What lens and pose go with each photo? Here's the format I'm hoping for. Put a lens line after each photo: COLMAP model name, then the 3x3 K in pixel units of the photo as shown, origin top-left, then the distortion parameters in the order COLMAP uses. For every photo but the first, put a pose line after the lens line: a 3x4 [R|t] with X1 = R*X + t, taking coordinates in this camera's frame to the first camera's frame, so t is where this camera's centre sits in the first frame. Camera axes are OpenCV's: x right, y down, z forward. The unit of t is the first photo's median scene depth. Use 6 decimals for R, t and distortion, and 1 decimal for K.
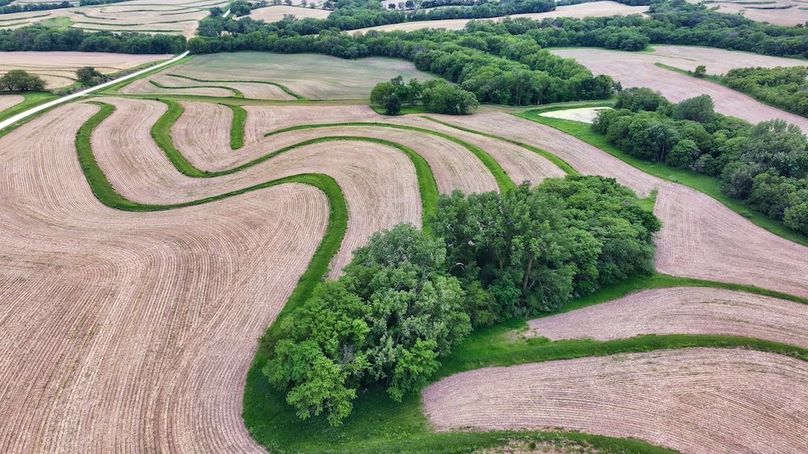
lens RADIAL K [[569.4, 0, 408.7], [0, 569.4, 227.5], [0, 0, 1]] dist [0.001039, 0.023159]
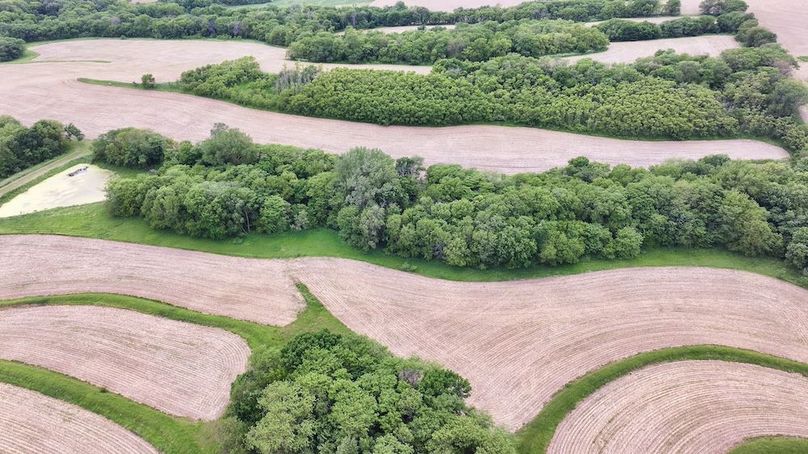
lens RADIAL K [[569.4, 0, 408.7], [0, 569.4, 227.5], [0, 0, 1]] dist [0.001039, 0.023159]
pose [[0.488074, -0.423048, 0.763423, -0.026185], [0.370828, 0.892319, 0.257396, -0.173128], [-0.790108, 0.157470, 0.592396, 0.272382]]
